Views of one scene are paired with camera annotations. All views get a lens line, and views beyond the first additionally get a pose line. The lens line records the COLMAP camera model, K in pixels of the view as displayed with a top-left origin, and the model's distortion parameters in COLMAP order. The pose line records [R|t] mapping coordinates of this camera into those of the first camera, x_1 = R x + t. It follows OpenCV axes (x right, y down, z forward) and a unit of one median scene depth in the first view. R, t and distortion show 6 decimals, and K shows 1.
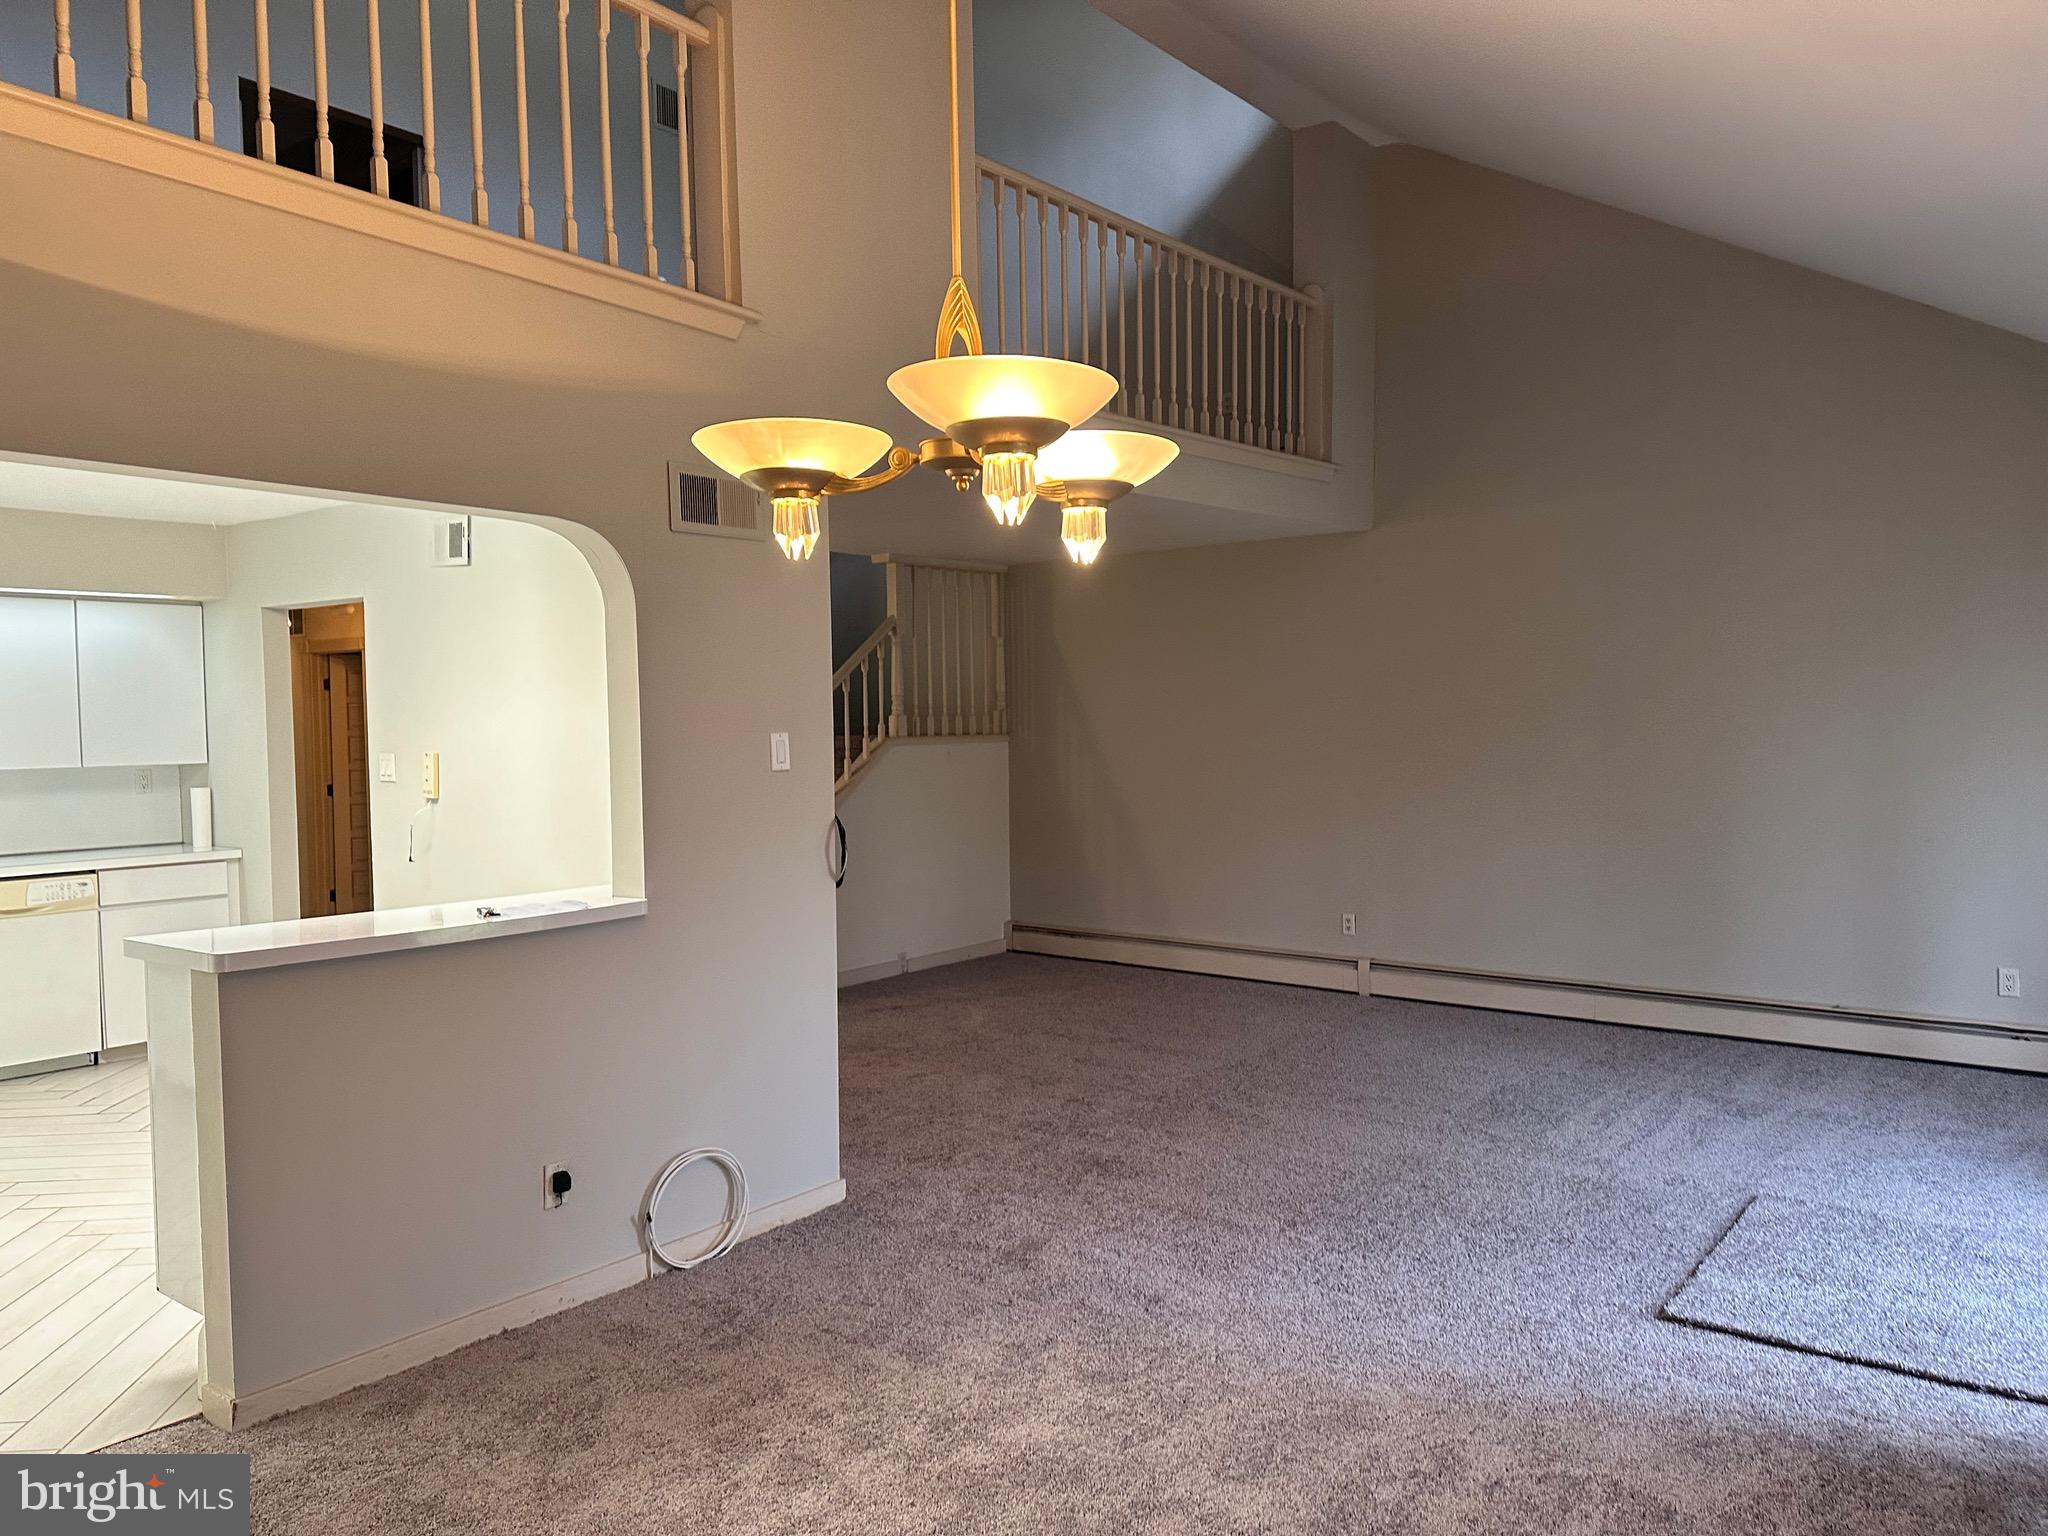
lens RADIAL K [[1431.4, 0, 1033.8], [0, 1431.4, 776.7], [0, 0, 1]] dist [0.057926, -0.068914]
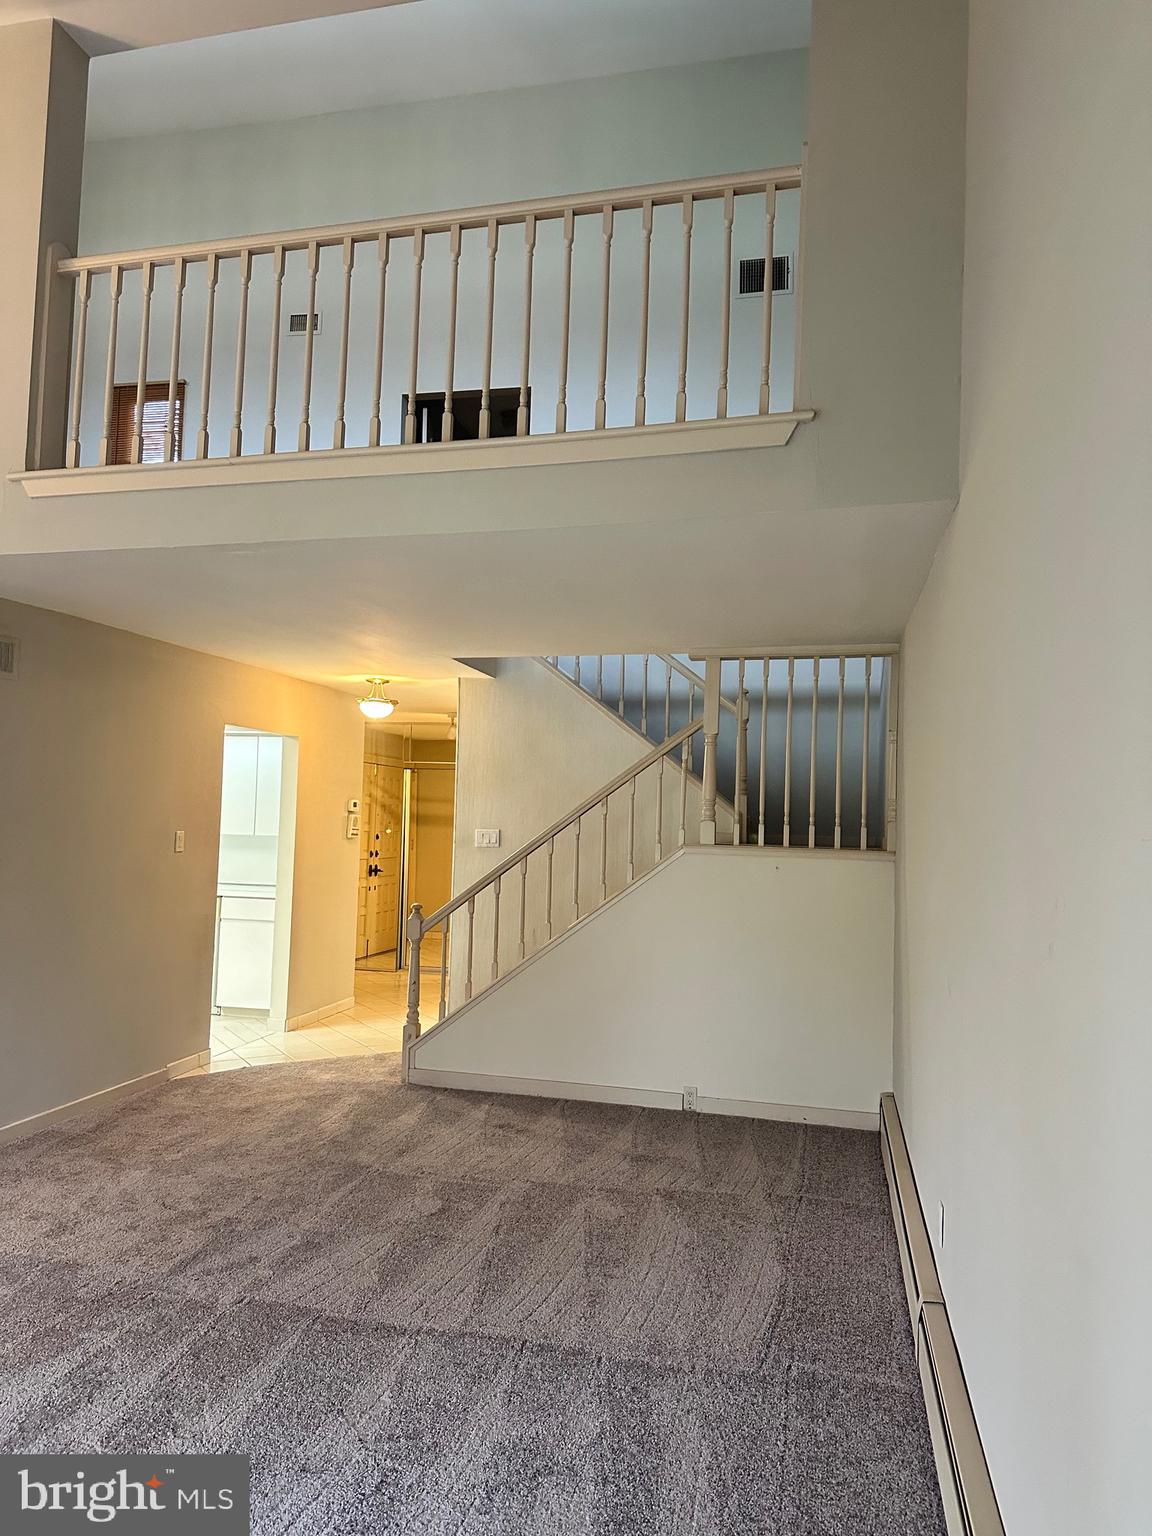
lens RADIAL K [[1073.6, 0, 571.7], [0, 1073.6, 773.4], [0, 0, 1]] dist [0.057926, -0.068914]
pose [[0.419031, -0.018501, -0.907783, 0.643648], [-0.068765, 0.996274, -0.052047, -0.038047], [0.905364, 0.084233, 0.416198, 0.818704]]
